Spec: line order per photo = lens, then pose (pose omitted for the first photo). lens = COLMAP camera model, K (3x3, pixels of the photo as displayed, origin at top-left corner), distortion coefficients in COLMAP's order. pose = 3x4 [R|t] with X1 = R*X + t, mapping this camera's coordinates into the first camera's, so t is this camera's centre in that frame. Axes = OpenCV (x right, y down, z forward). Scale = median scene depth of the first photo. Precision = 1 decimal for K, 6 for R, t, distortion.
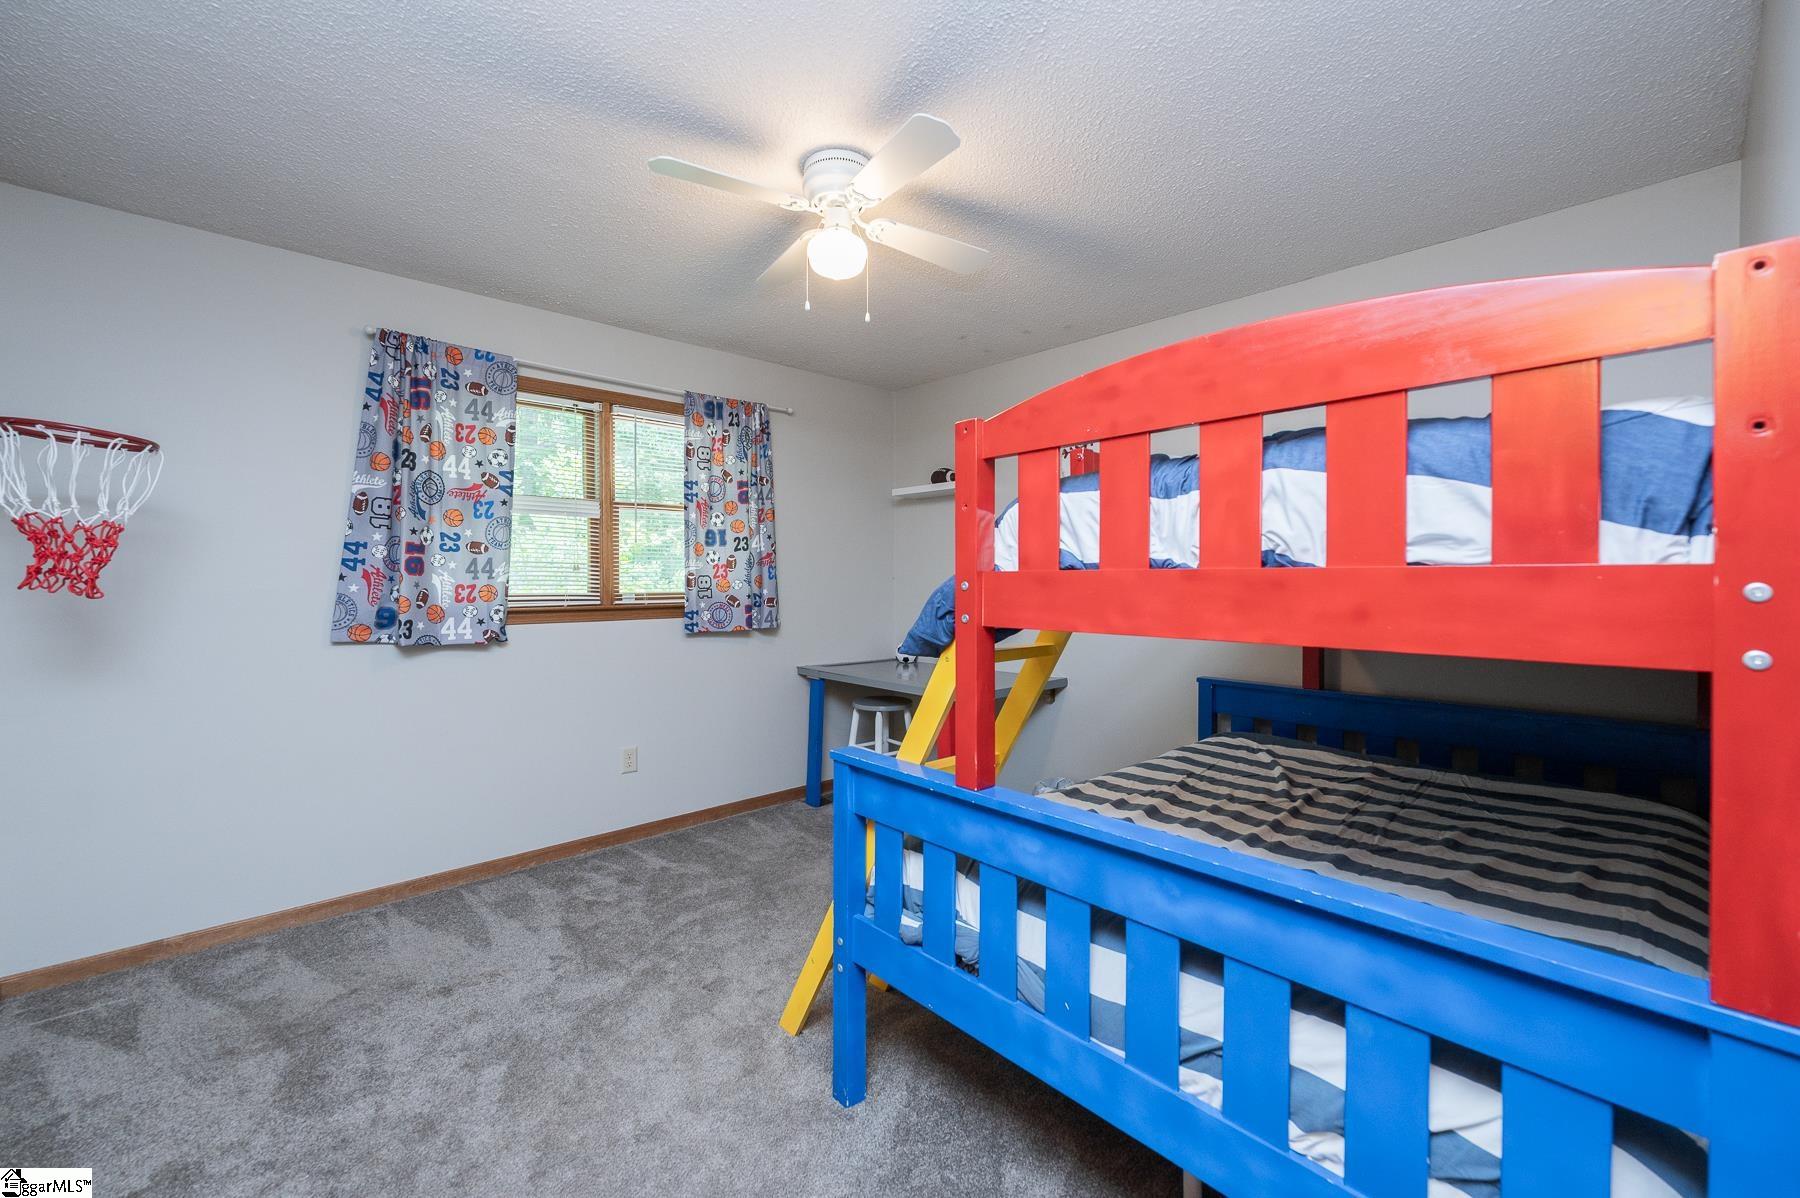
lens RADIAL K [[733.6, 0, 865.2], [0, 733.6, 579.0], [0, 0, 1]] dist [-0.000194, 0.000562]
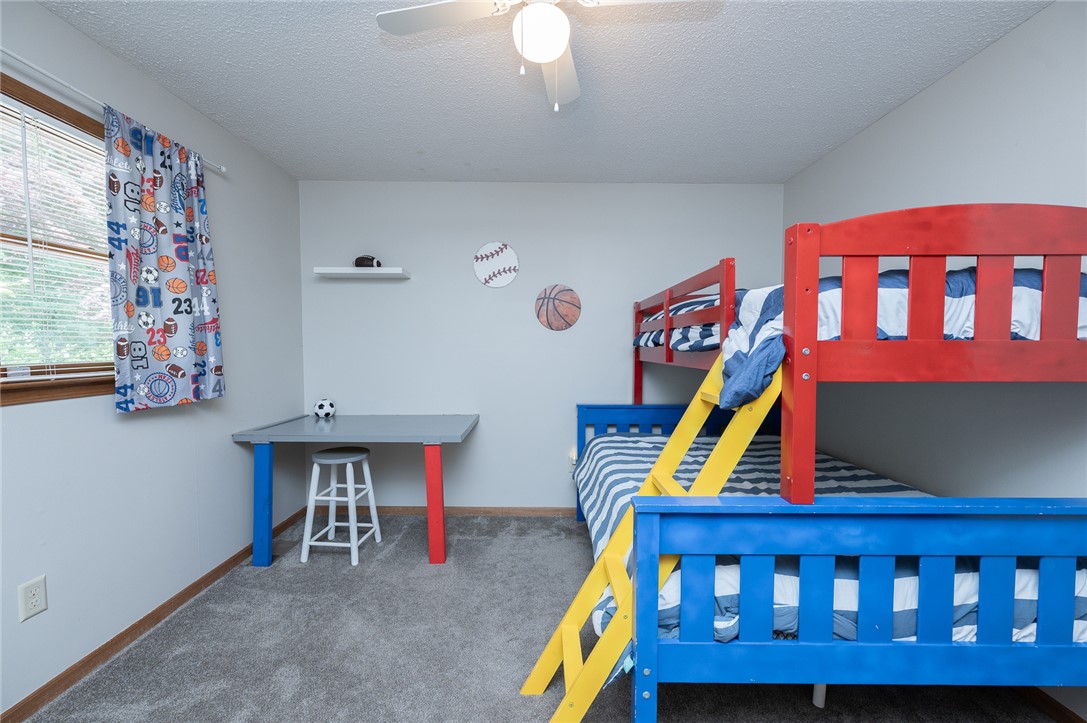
lens RADIAL K [[443.0, 0, 541.0], [0, 443.0, 363.7], [0, 0, 1]] dist [-0.000194, 0.000562]
pose [[0.653800, -0.029251, 0.756102, -0.300259], [-0.000832, 0.999224, 0.039376, 0.000187], [-0.756667, -0.026373, 0.653268, 0.328696]]
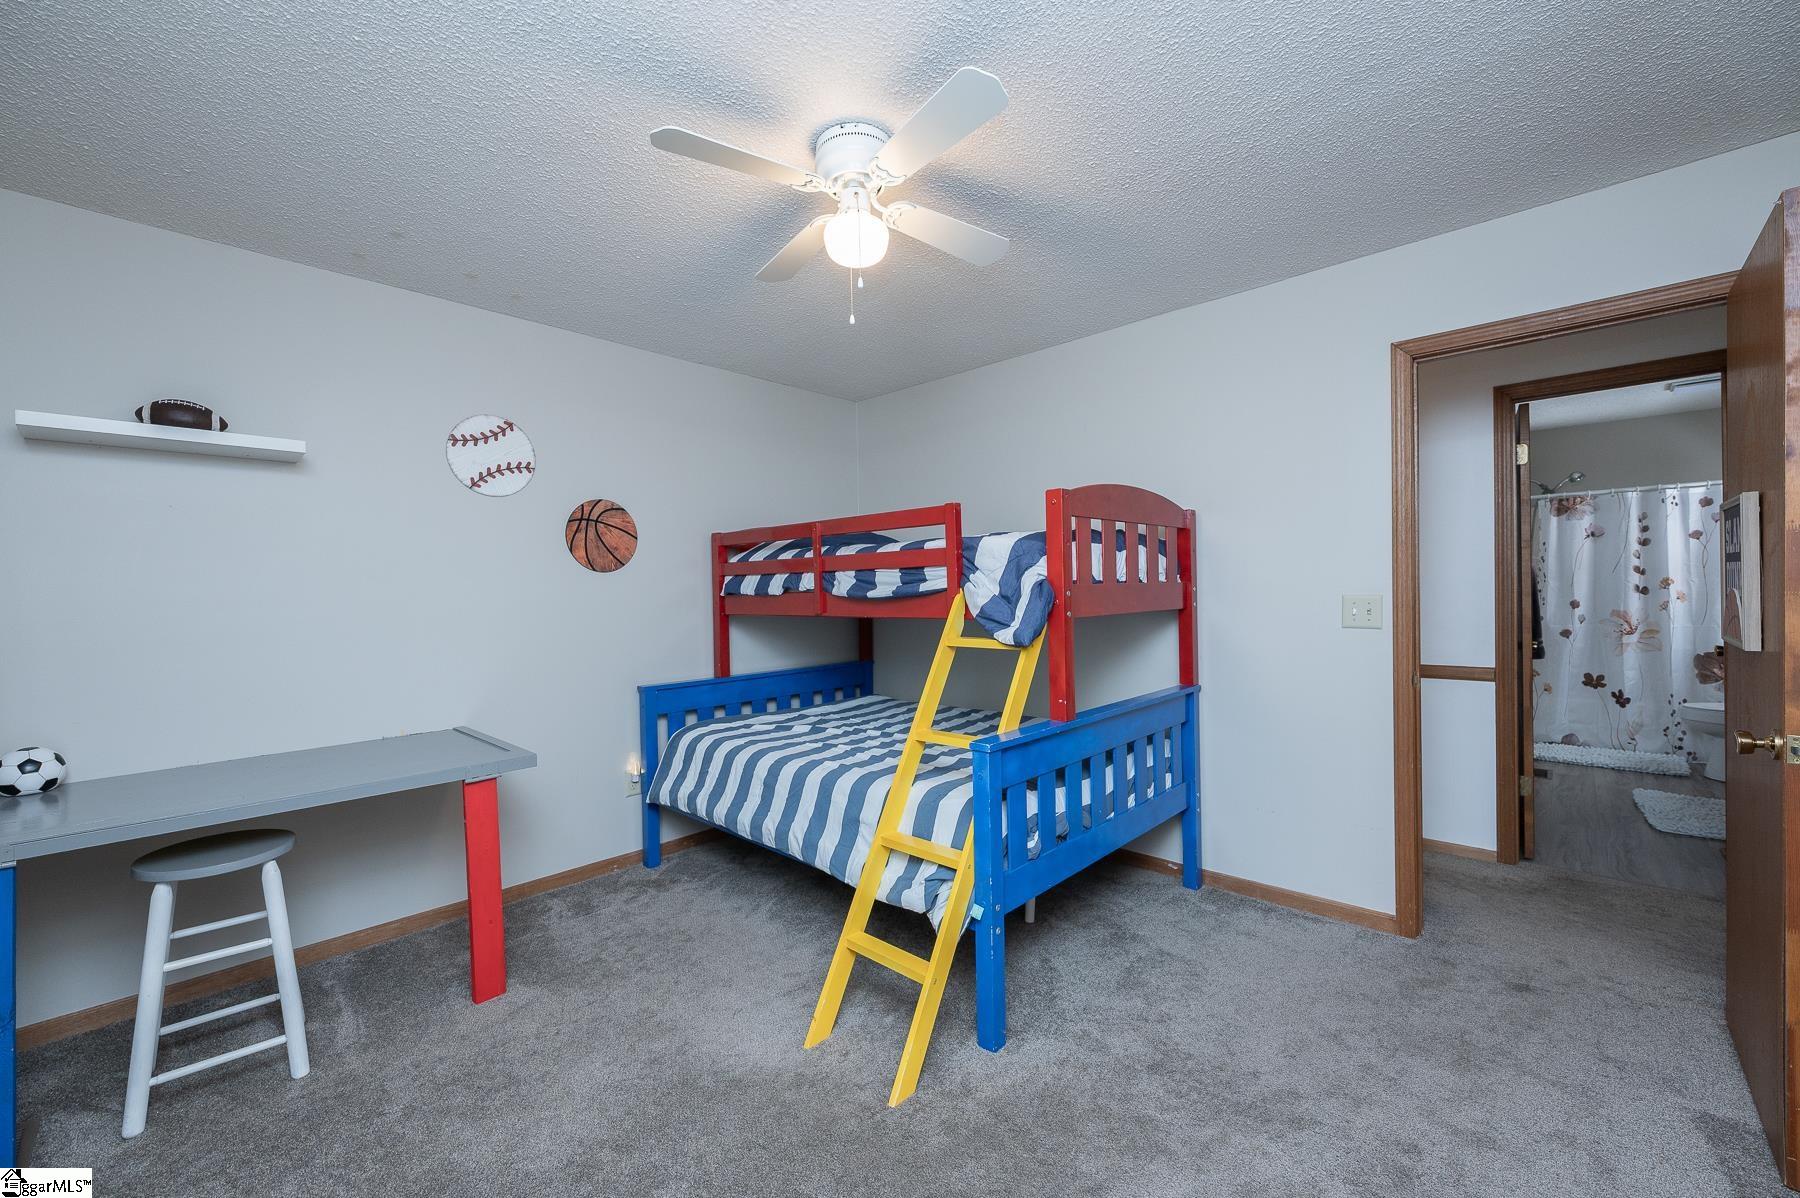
lens RADIAL K [[733.6, 0, 902.0], [0, 733.6, 594.7], [0, 0, 1]] dist [-0.000194, 0.000562]
pose [[-0.120247, -0.005874, 0.992727, -0.550796], [0.019272, 0.999780, 0.008250, -0.003538], [-0.992557, 0.020124, -0.120107, 0.611223]]
